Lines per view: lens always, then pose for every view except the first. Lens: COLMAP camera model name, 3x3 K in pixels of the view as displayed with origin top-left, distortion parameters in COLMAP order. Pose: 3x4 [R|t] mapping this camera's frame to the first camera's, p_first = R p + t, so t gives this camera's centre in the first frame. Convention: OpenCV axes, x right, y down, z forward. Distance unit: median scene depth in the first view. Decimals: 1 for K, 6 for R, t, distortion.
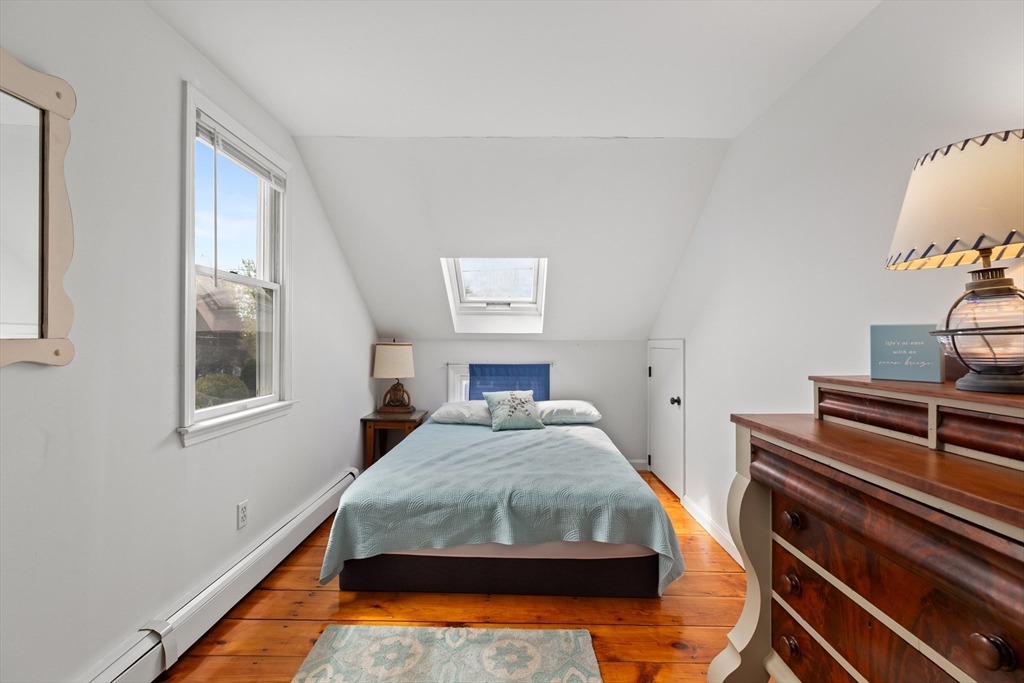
lens RADIAL K [[455.5, 0, 510.6], [0, 455.5, 340.0], [0, 0, 1]] dist [0.003007, 0.000016]
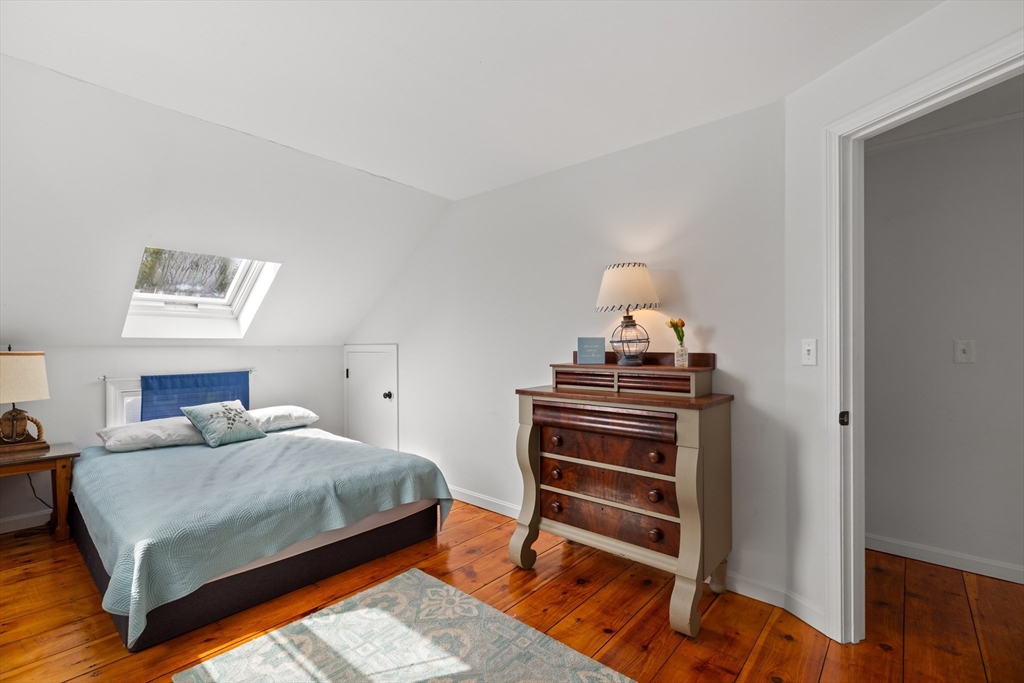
lens RADIAL K [[455.5, 0, 507.4], [0, 455.5, 344.3], [0, 0, 1]] dist [0.003007, 0.000016]
pose [[0.651370, -0.006004, 0.758737, -0.573664], [0.004969, 0.999981, 0.003647, -0.007340], [-0.758744, 0.001395, 0.651387, -0.047067]]
